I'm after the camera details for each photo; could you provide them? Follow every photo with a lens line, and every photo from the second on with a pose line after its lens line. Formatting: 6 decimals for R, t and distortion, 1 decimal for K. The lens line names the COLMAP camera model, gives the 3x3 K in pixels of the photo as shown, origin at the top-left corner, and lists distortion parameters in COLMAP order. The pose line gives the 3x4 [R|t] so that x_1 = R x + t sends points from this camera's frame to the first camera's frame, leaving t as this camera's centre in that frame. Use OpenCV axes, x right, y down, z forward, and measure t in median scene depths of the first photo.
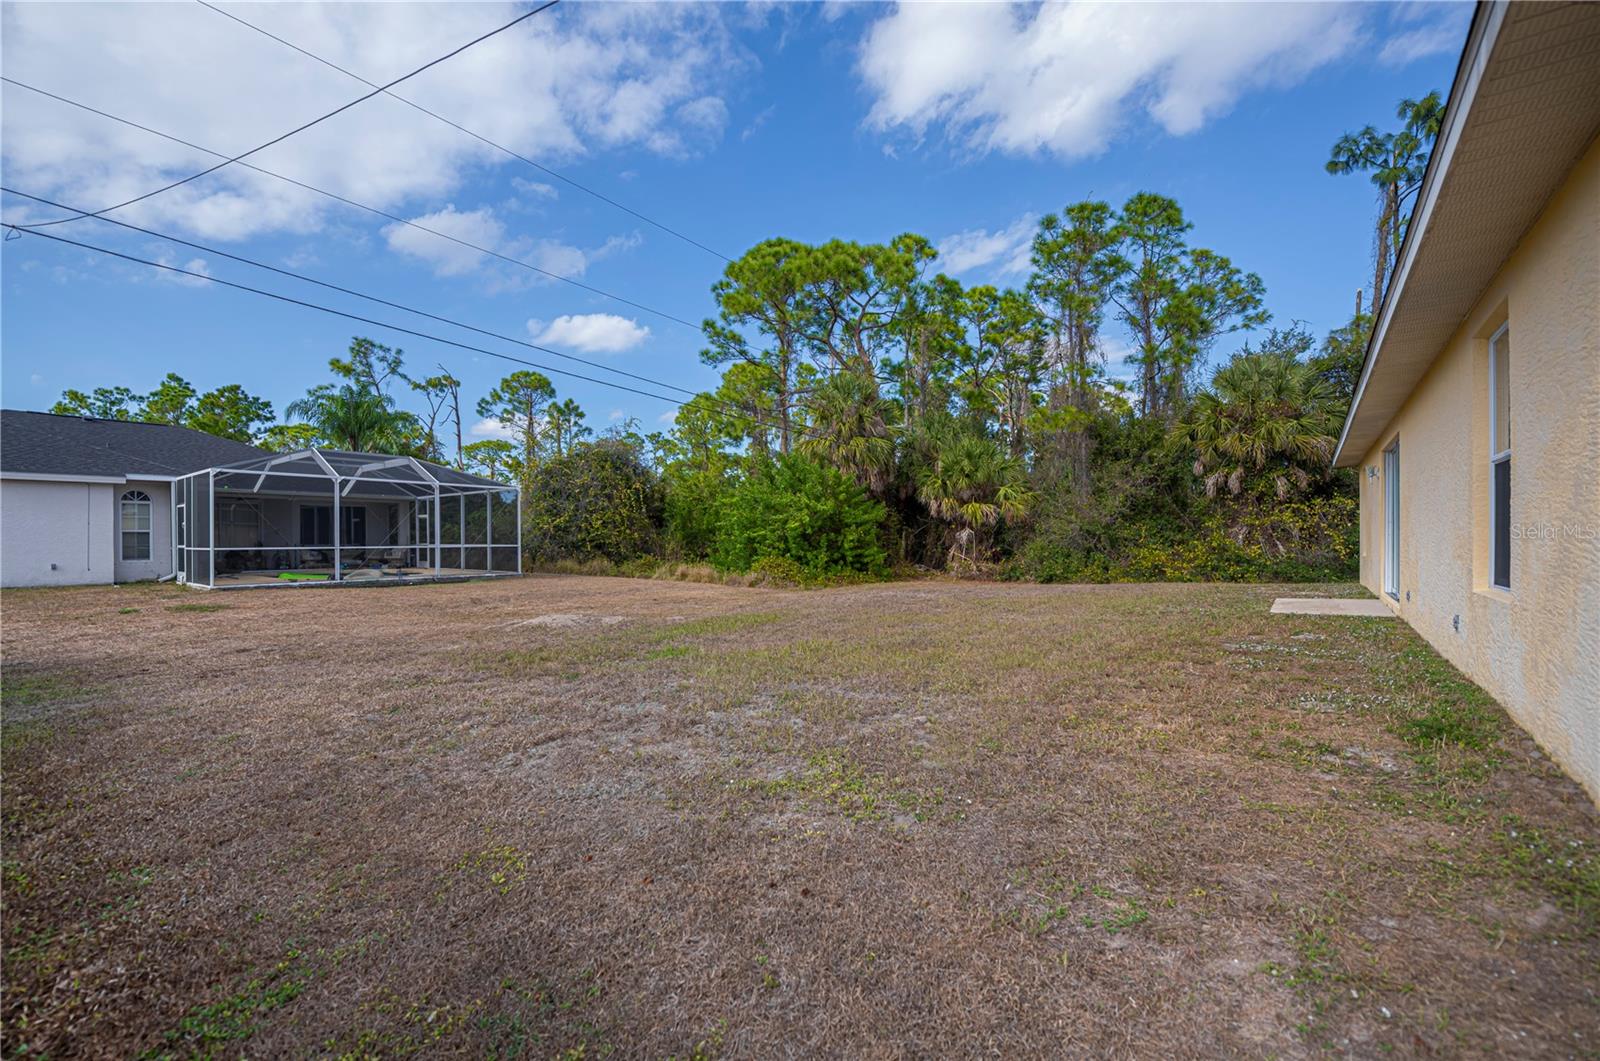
lens RADIAL K [[644.7, 0, 793.8], [0, 644.7, 533.9], [0, 0, 1]] dist [-0.000434, -0.000306]
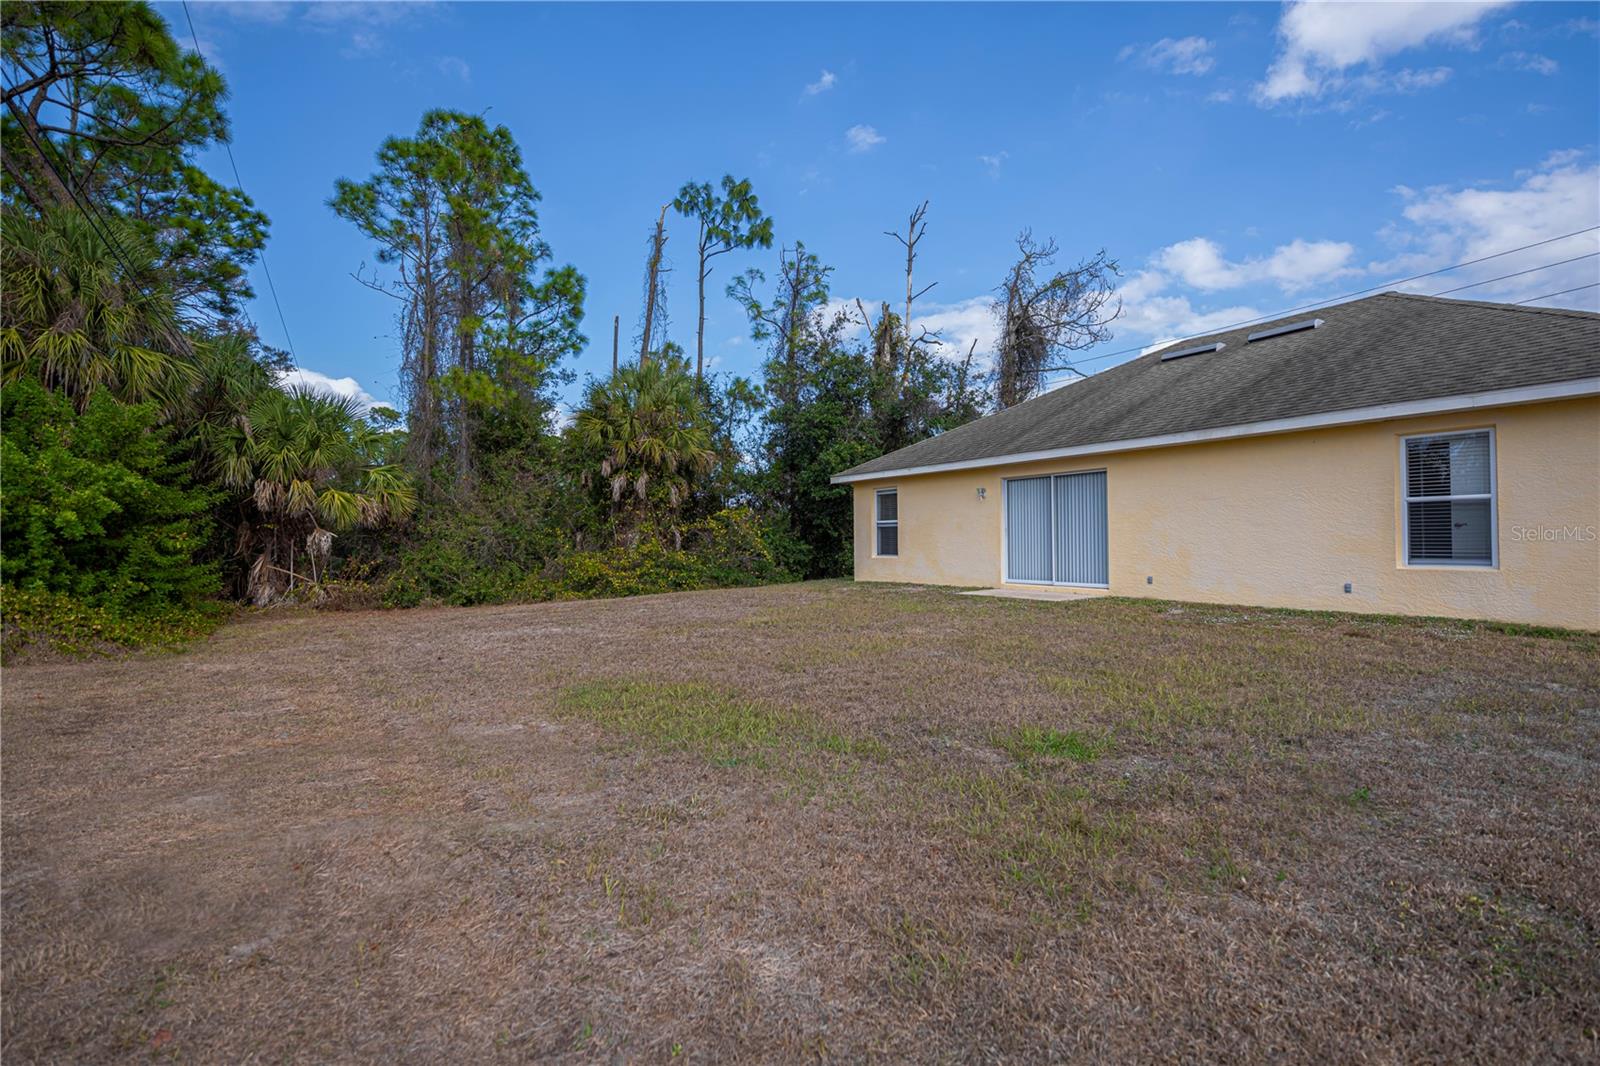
lens RADIAL K [[782.8, 0, 798.6], [0, 782.8, 520.2], [0, 0, 1]] dist [-0.001746, -0.000411]
pose [[0.378639, 0.028140, 0.925117, -0.261276], [-0.004015, 0.999578, -0.028761, 0.002438], [-0.925536, 0.007176, 0.378592, 0.274643]]
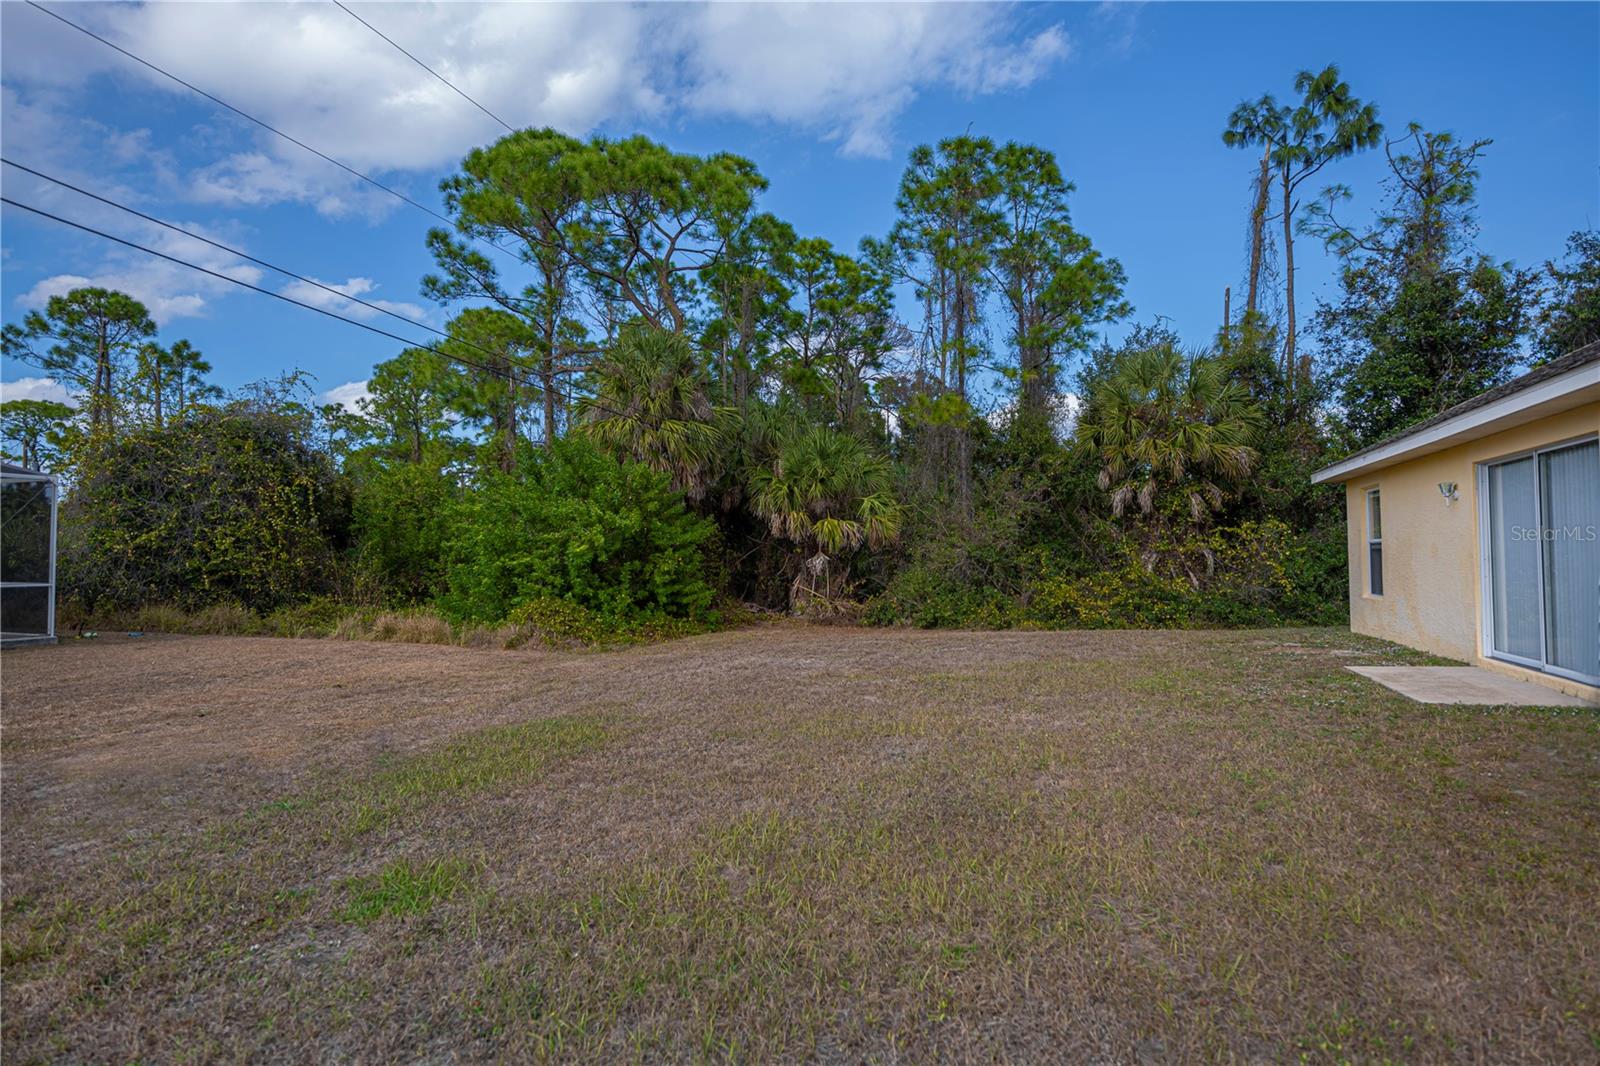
lens RADIAL K [[828.3, 0, 801.8], [0, 828.3, 517.8], [0, 0, 1]] dist [0.005979, -0.001664]
pose [[0.952901, 0.017030, 0.302804, -0.033176], [-0.004162, 0.999063, -0.043088, -0.008151], [-0.303254, 0.039799, 0.952078, 0.118539]]
